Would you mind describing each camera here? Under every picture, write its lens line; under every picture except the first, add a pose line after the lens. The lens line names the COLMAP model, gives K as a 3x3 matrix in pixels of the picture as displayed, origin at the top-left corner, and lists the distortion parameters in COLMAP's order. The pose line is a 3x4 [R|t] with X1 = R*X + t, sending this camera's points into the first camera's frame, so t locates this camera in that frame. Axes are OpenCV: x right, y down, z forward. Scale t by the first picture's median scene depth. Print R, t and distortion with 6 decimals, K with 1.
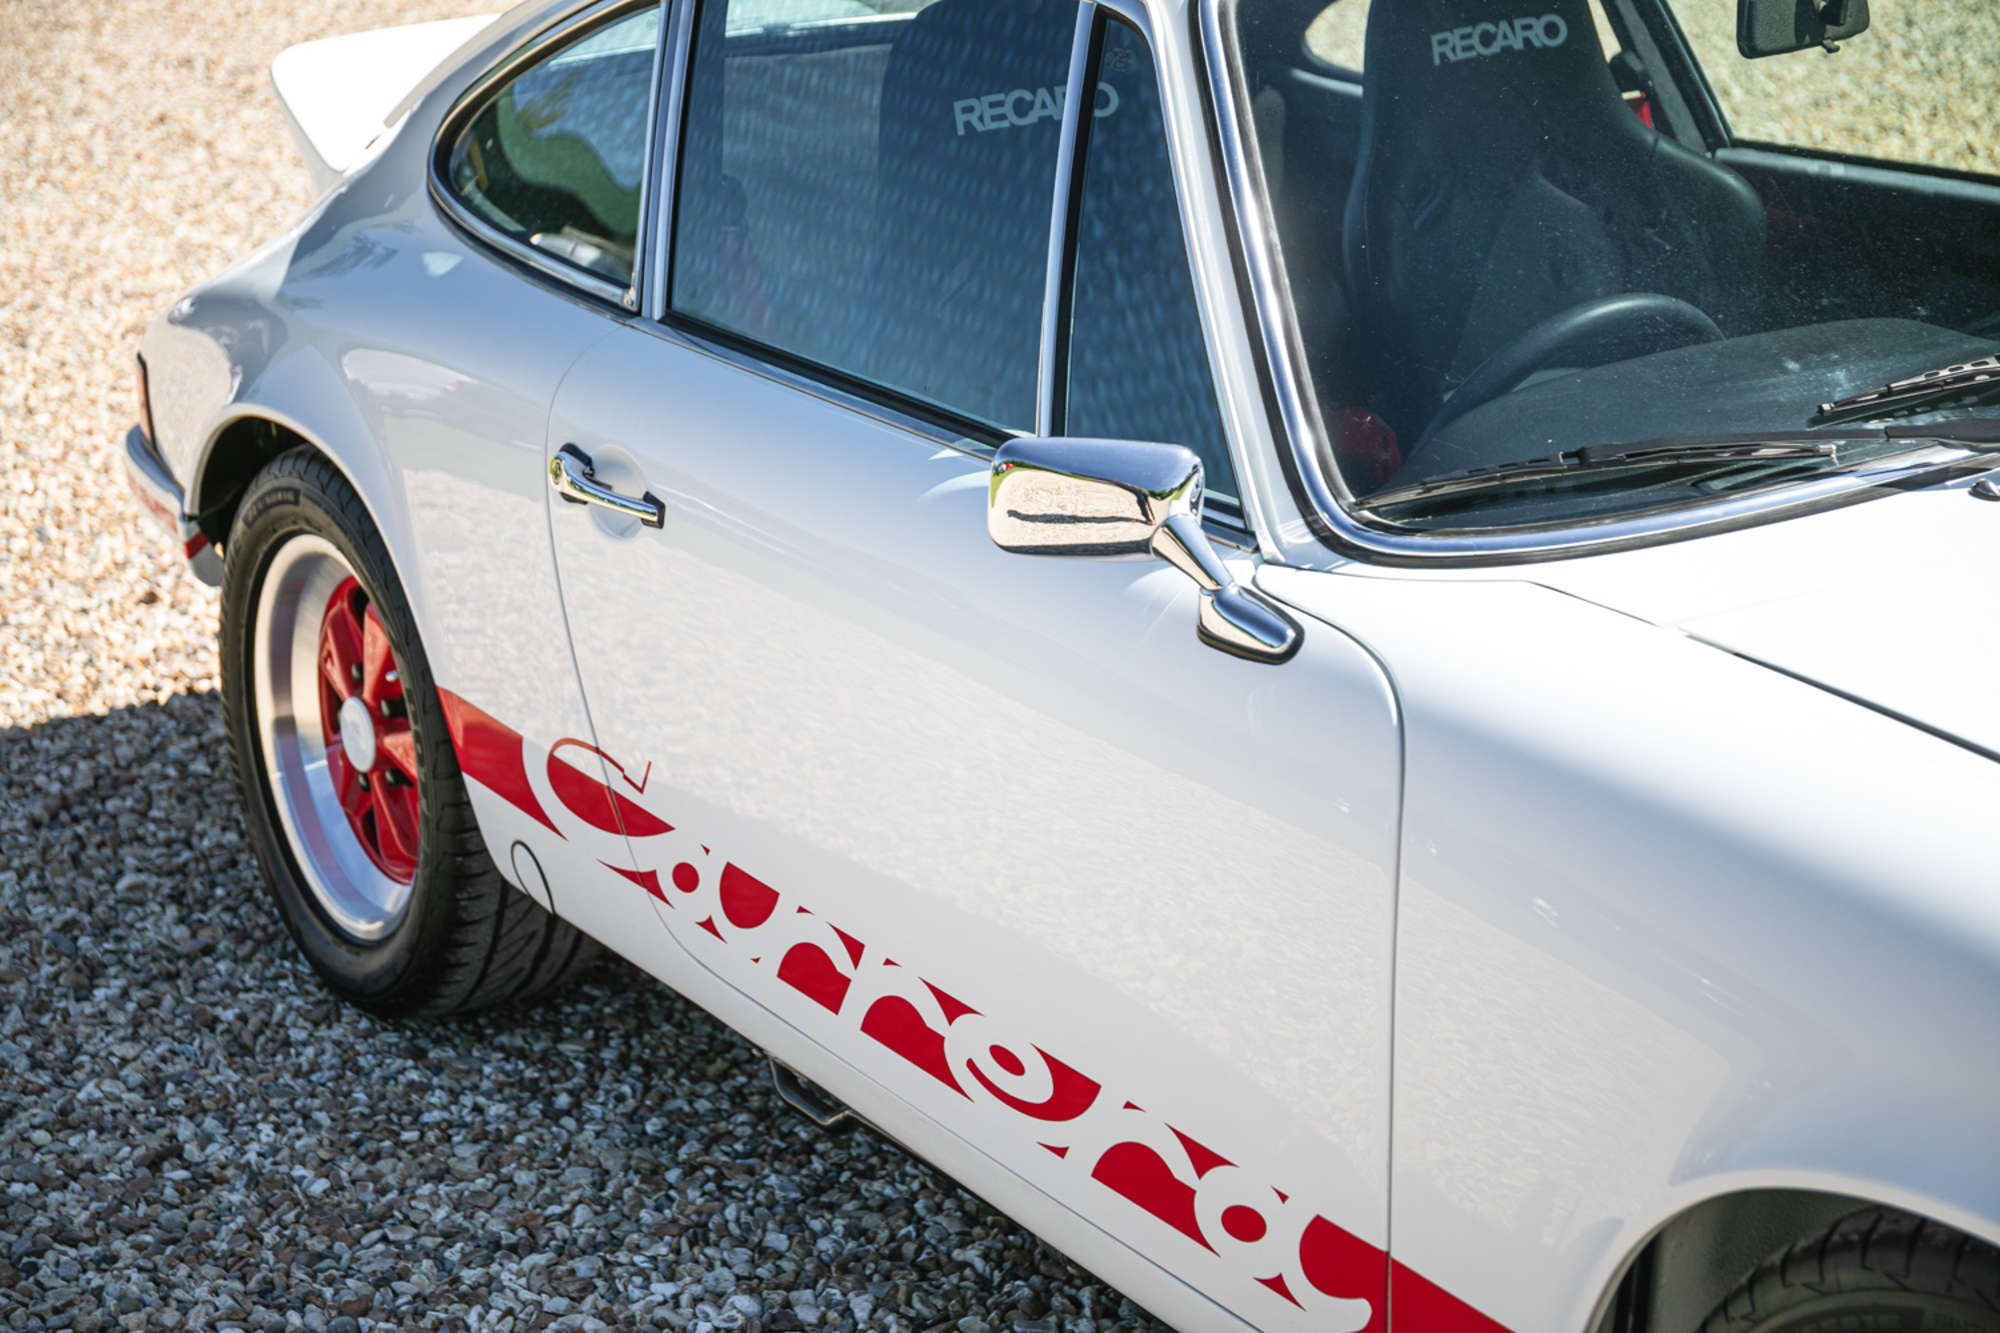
lens RADIAL K [[3582.0, 0, 1000.0], [0, 3582.0, 666.5], [0, 0, 1]] dist [0.048664, 0.085871]
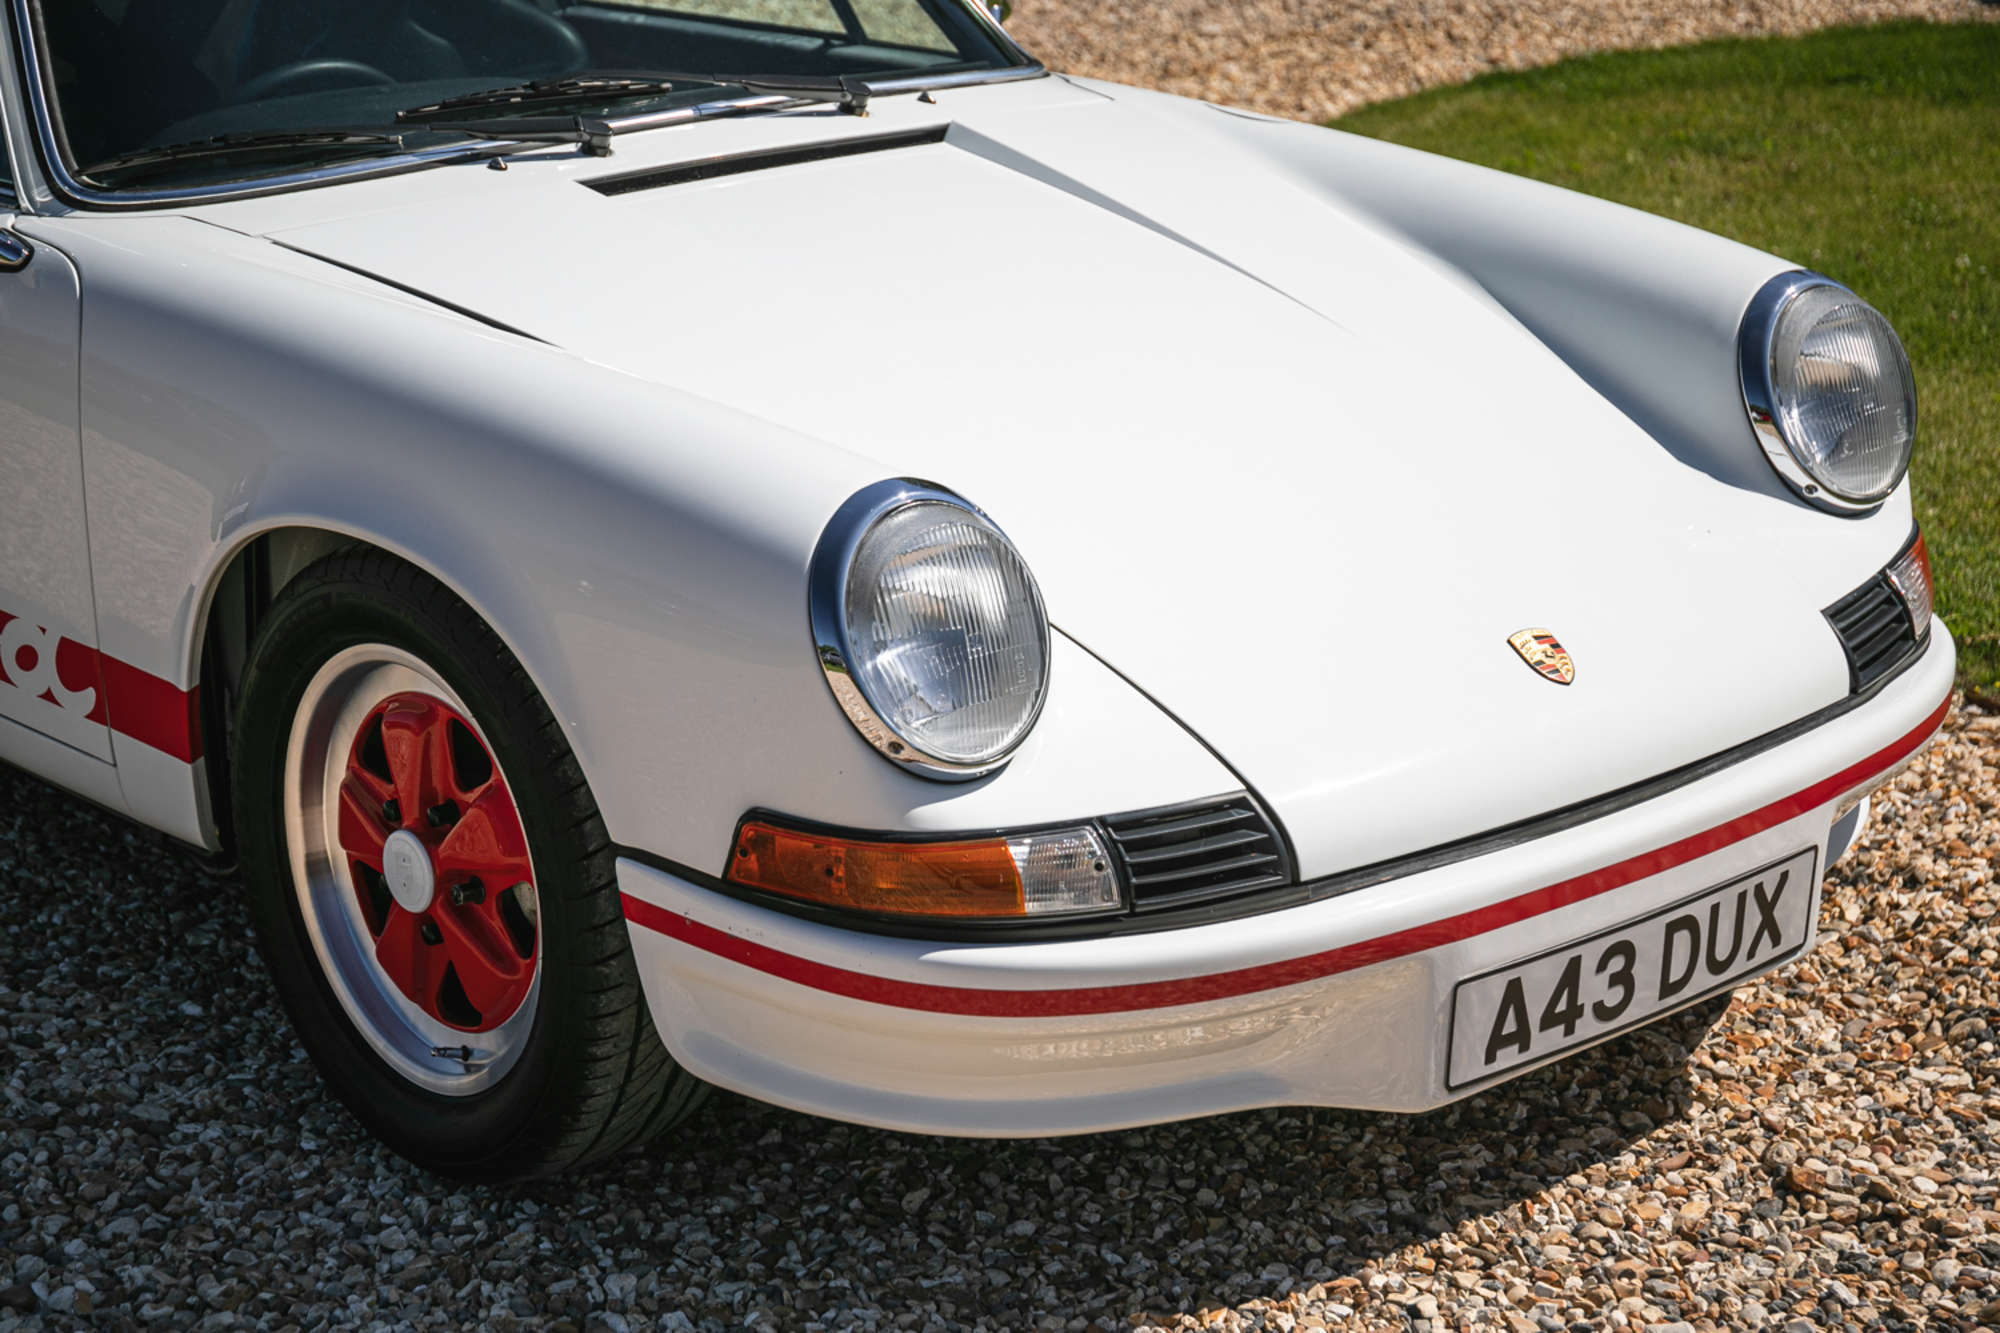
lens RADIAL K [[3988.9, 0, 1066.2], [0, 3988.9, 671.1], [0, 0, 1]] dist [0.114095, 0.078403]
pose [[0.989272, -0.025724, 0.143800, 0.260272], [0.029050, 0.999356, -0.021078, 0.212084], [-0.143165, 0.025029, 0.989382, -0.738733]]
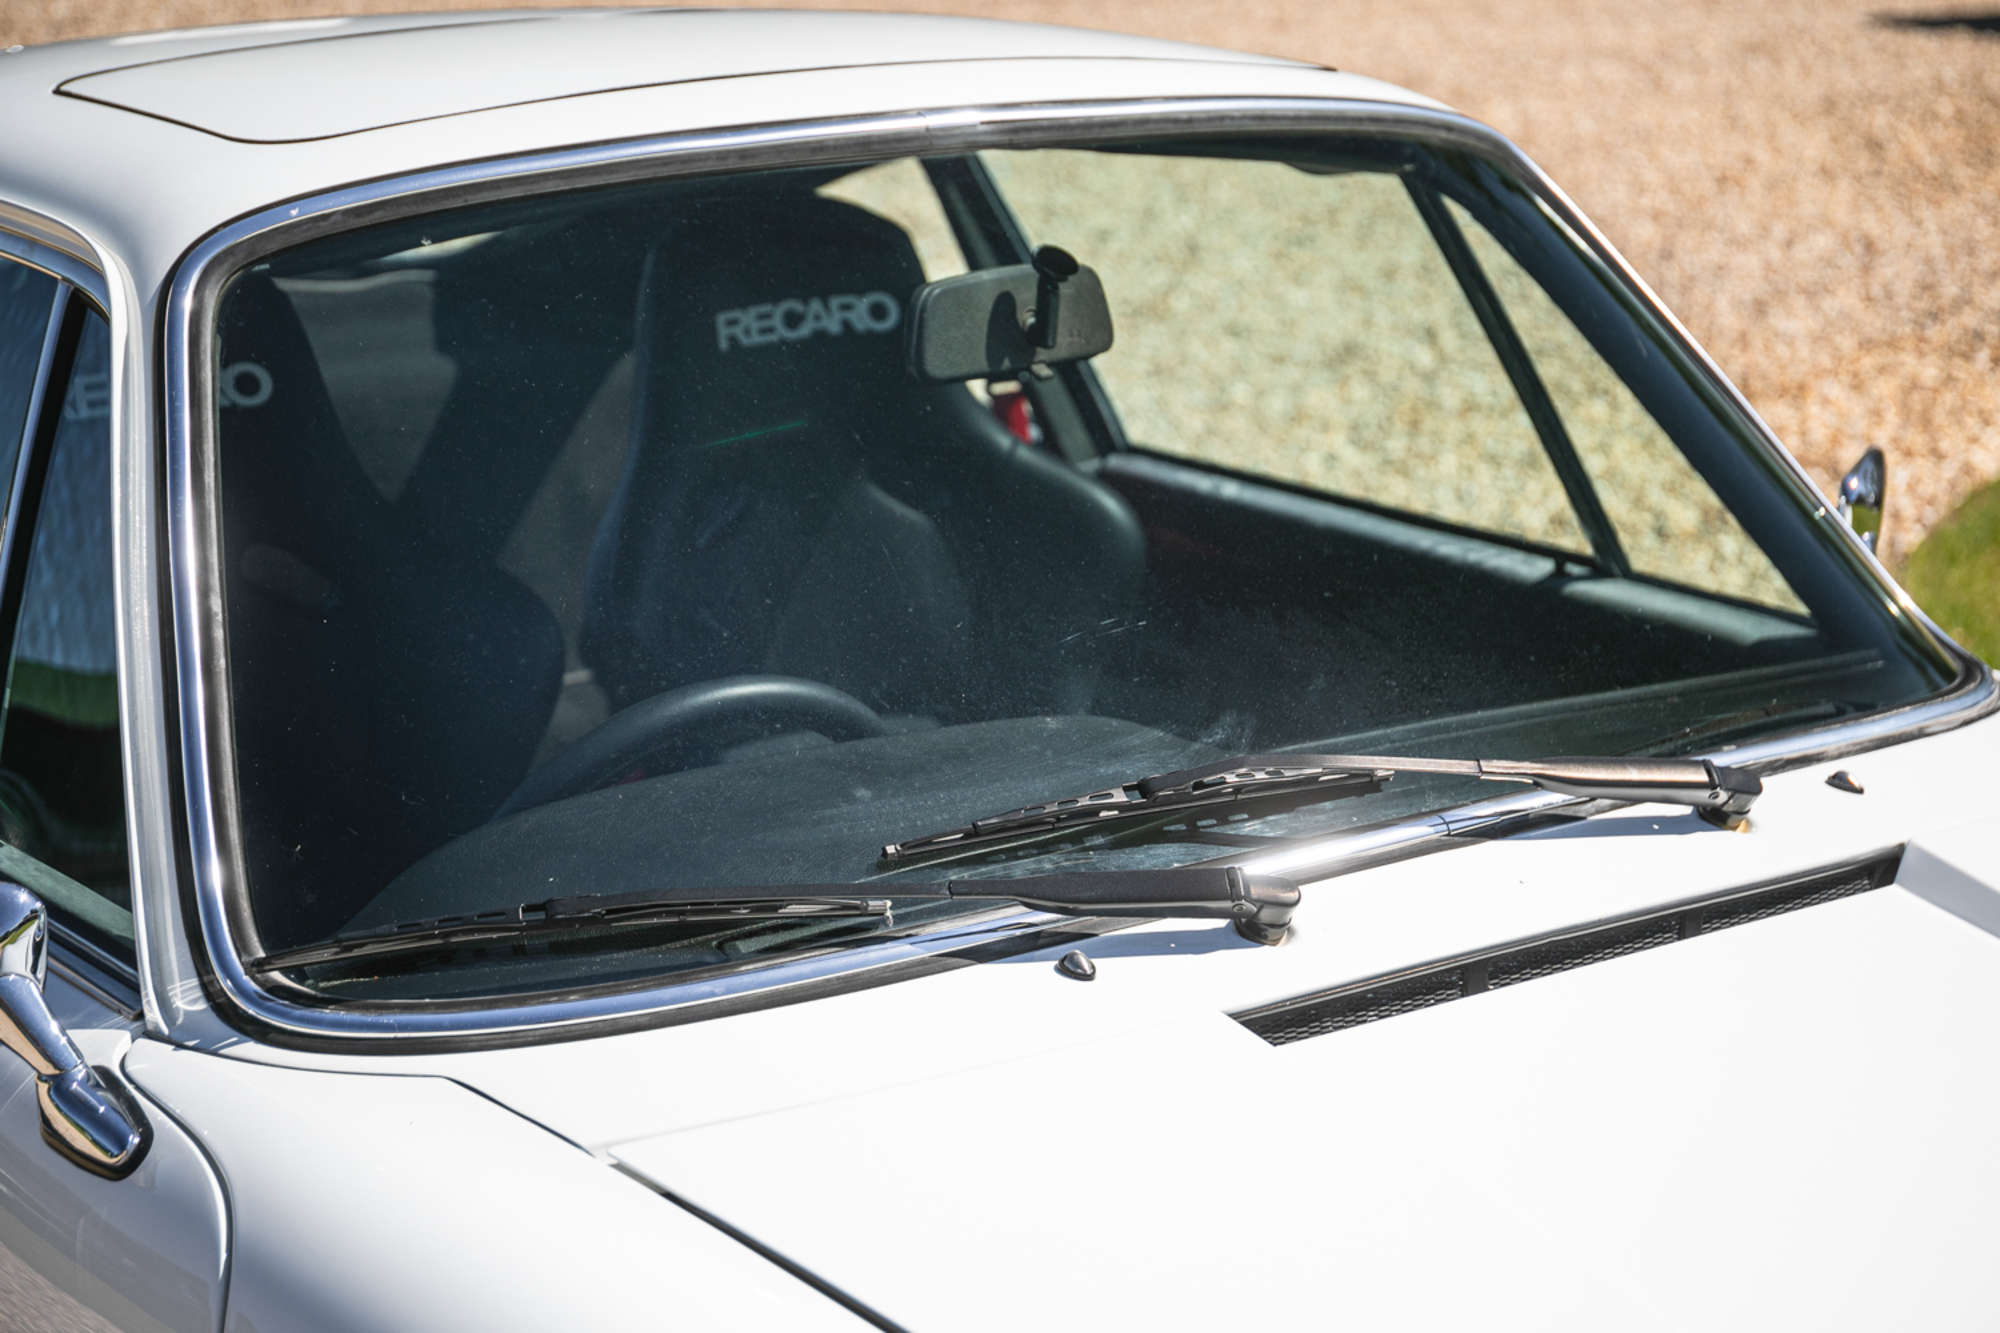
lens RADIAL K [[3988.9, 0, 1066.2], [0, 3988.9, 671.1], [0, 0, 1]] dist [0.114095, 0.078403]
pose [[0.997694, 0.030668, 0.060546, 0.215464], [-0.026954, 0.997759, -0.061243, -0.059133], [-0.062289, 0.059469, 0.996285, 0.129840]]
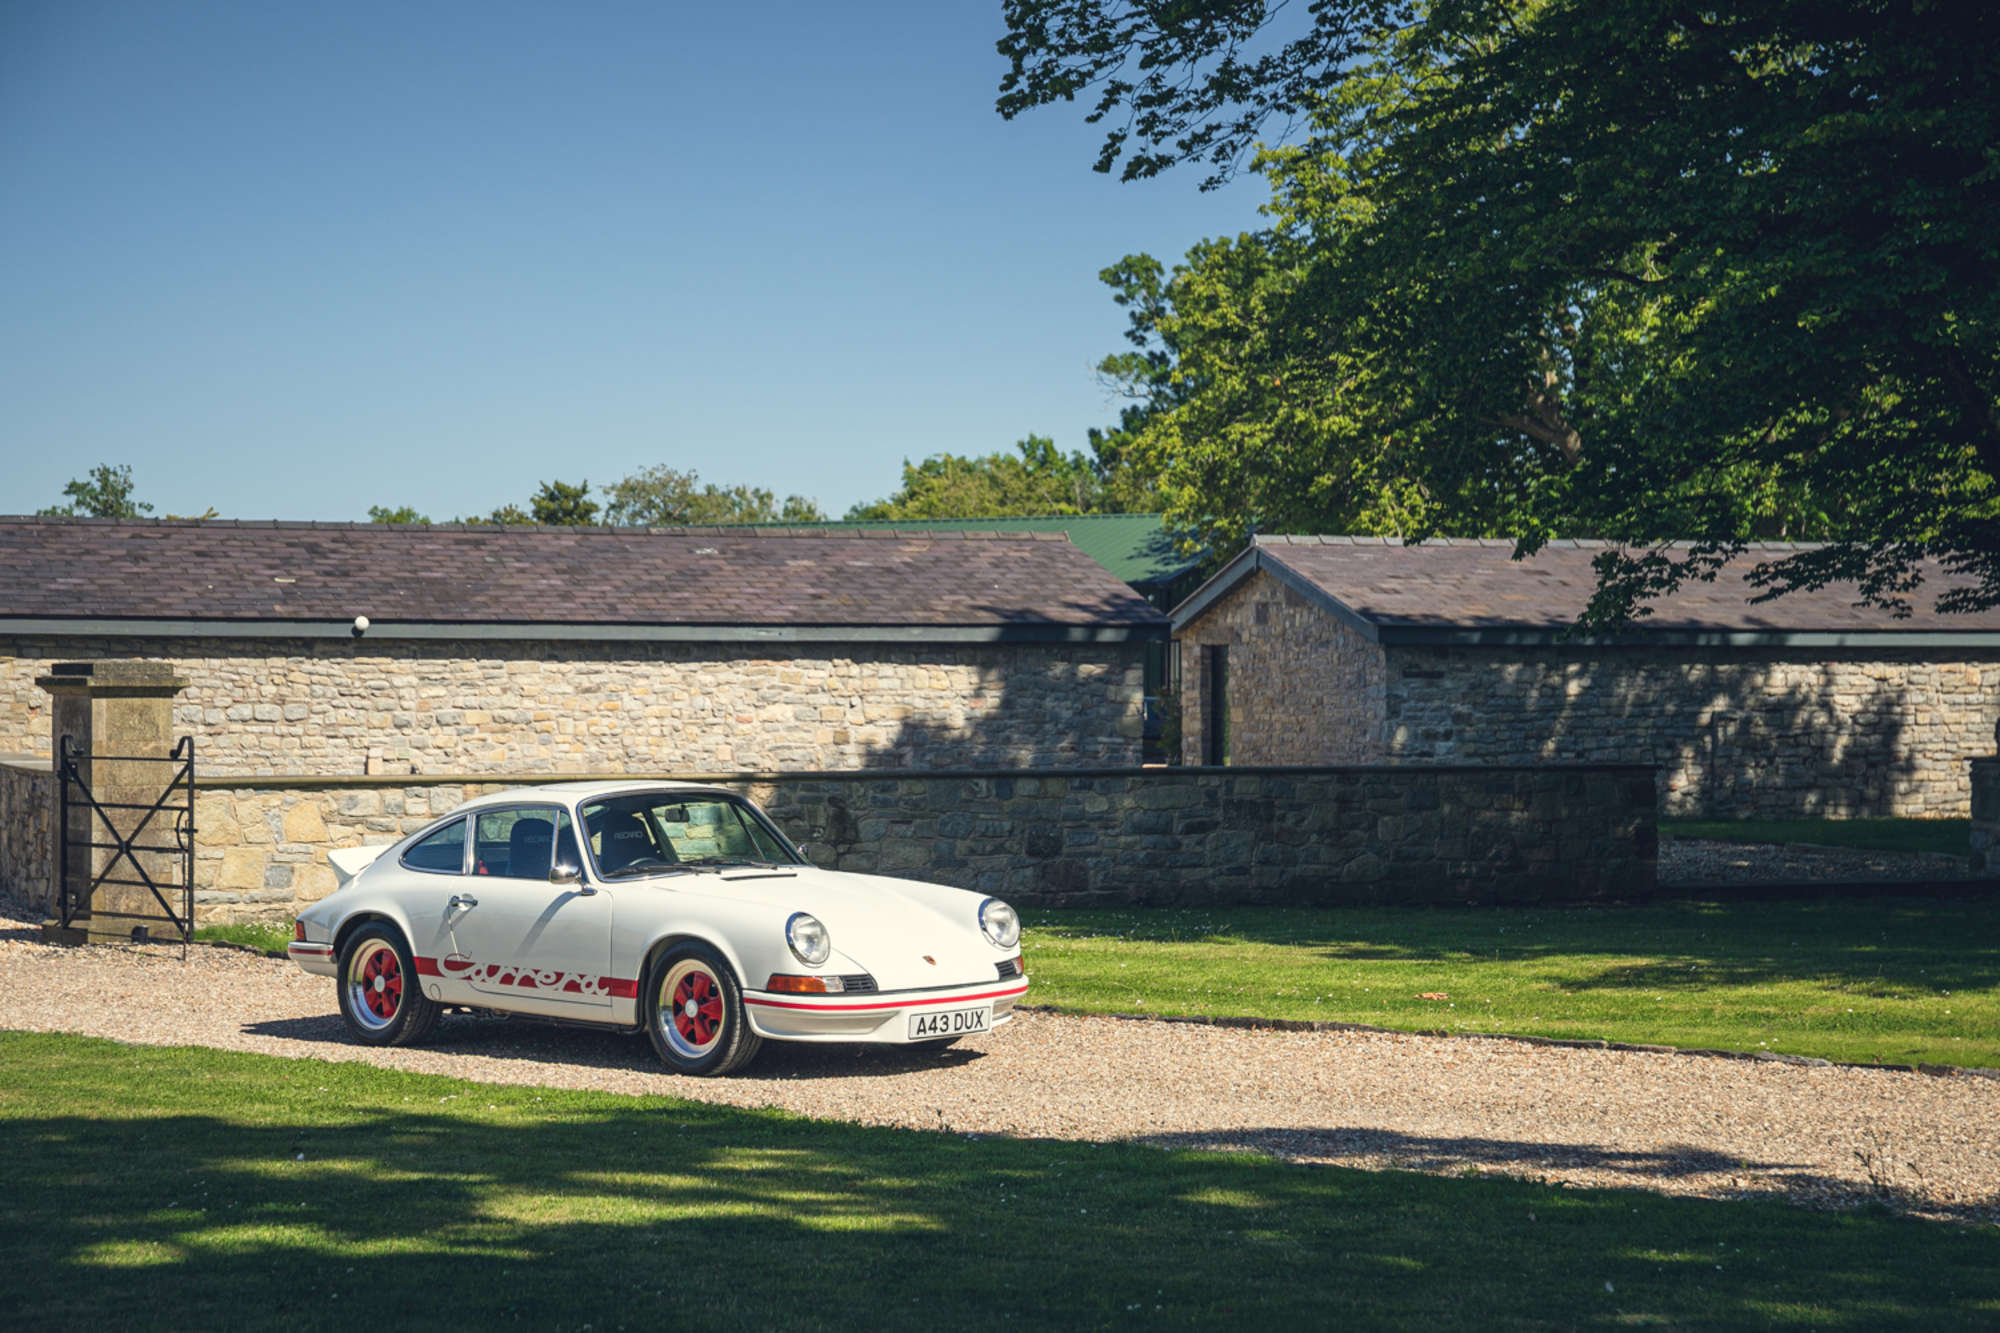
lens RADIAL K [[3988.9, 0, 1066.2], [0, 3988.9, 671.1], [0, 0, 1]] dist [0.114095, 0.078403]
pose [[0.972052, 0.027770, 0.233118, -0.810478], [0.047412, 0.949297, -0.310785, 1.942723], [-0.229928, 0.313152, 0.921449, -6.177292]]
